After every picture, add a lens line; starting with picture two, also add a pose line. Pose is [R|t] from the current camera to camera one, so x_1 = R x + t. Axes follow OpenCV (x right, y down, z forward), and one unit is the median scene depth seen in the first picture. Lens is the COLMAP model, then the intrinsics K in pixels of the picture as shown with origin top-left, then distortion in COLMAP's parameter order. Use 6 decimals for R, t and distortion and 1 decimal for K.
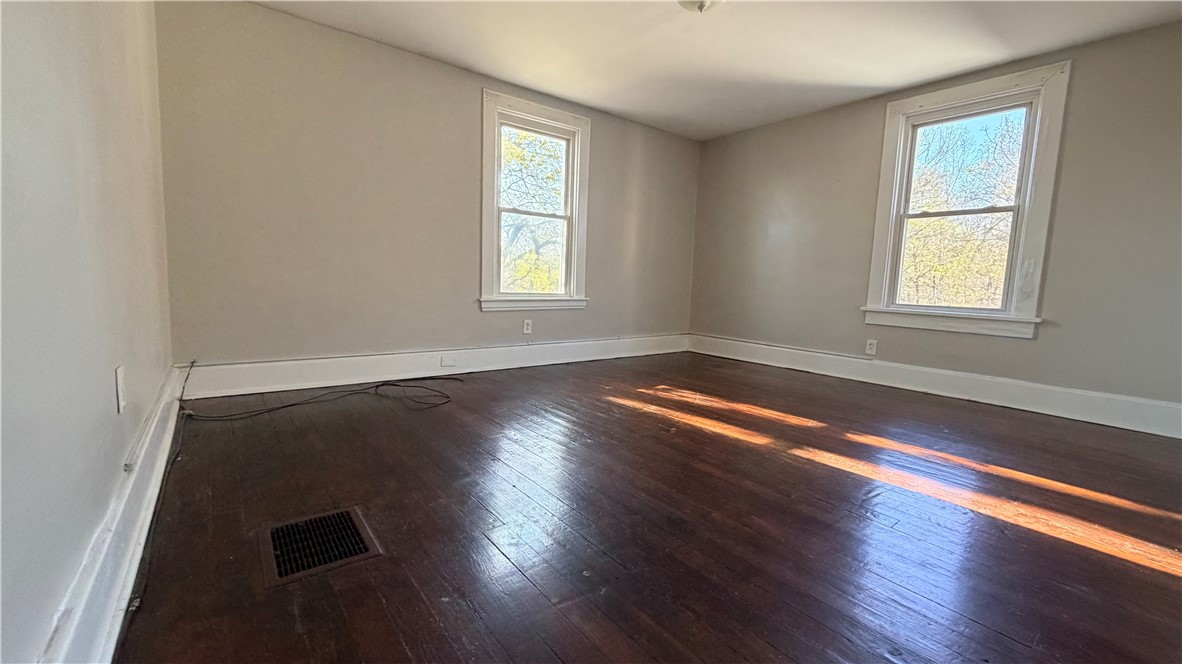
lens RADIAL K [[475.9, 0, 588.0], [0, 475.9, 336.8], [0, 0, 1]] dist [-0.000757, -0.000050]
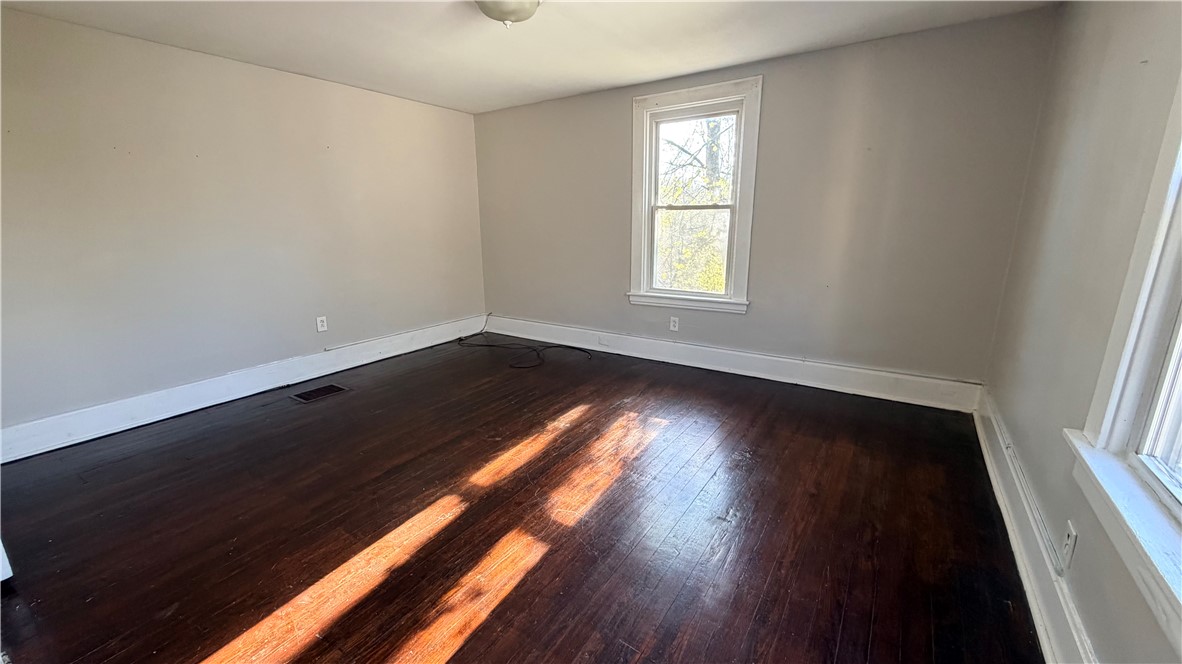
lens RADIAL K [[475.9, 0, 588.0], [0, 475.9, 336.8], [0, 0, 1]] dist [-0.000757, -0.000050]
pose [[0.321932, 0.196565, -0.926133, 0.727639], [-0.090845, 0.980110, 0.176443, -0.151179], [0.942394, 0.027332, 0.333385, 0.485369]]
